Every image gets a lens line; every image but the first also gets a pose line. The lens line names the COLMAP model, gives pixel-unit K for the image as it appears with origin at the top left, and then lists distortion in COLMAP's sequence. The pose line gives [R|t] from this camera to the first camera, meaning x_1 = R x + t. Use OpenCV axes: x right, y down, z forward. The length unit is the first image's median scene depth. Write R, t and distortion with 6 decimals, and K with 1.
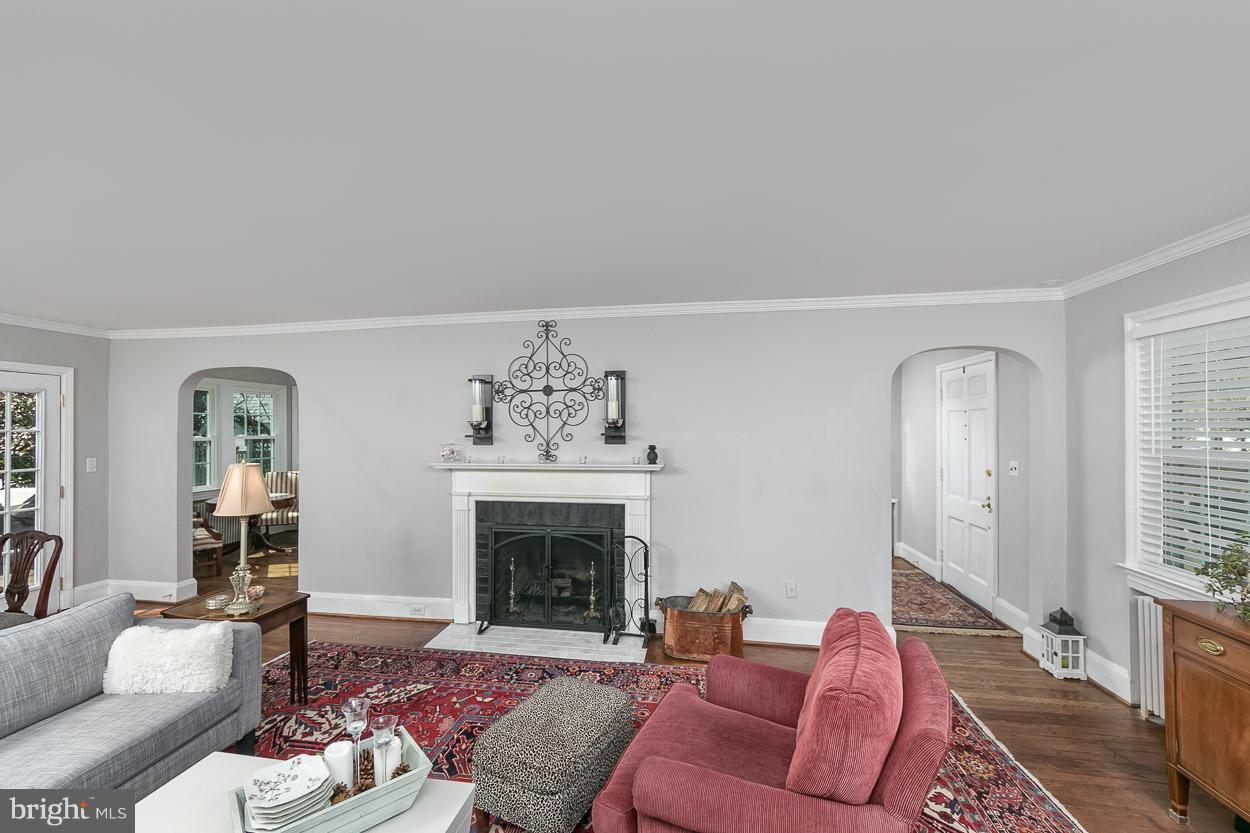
lens RADIAL K [[509.0, 0, 619.2], [0, 509.0, 418.7], [0, 0, 1]] dist [0.008643, 0.000258]
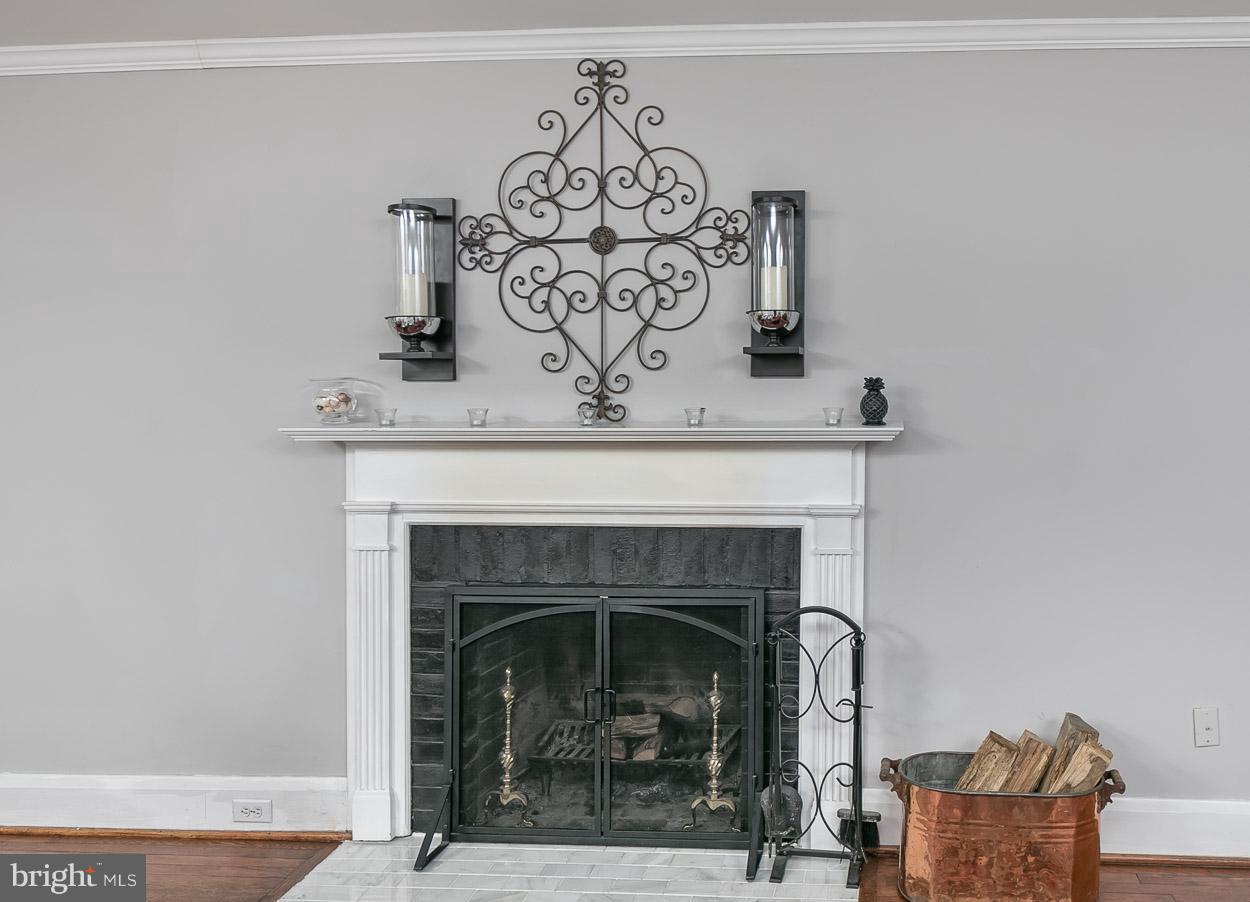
lens RADIAL K [[493.3, 0, 634.3], [0, 493.3, 463.0], [0, 0, 1]] dist [0.000403, -0.000100]
pose [[0.991876, 0.003574, 0.127157, -0.164121], [-0.005130, 0.999916, 0.011911, 0.111009], [-0.127103, -0.012466, 0.991811, 0.620644]]
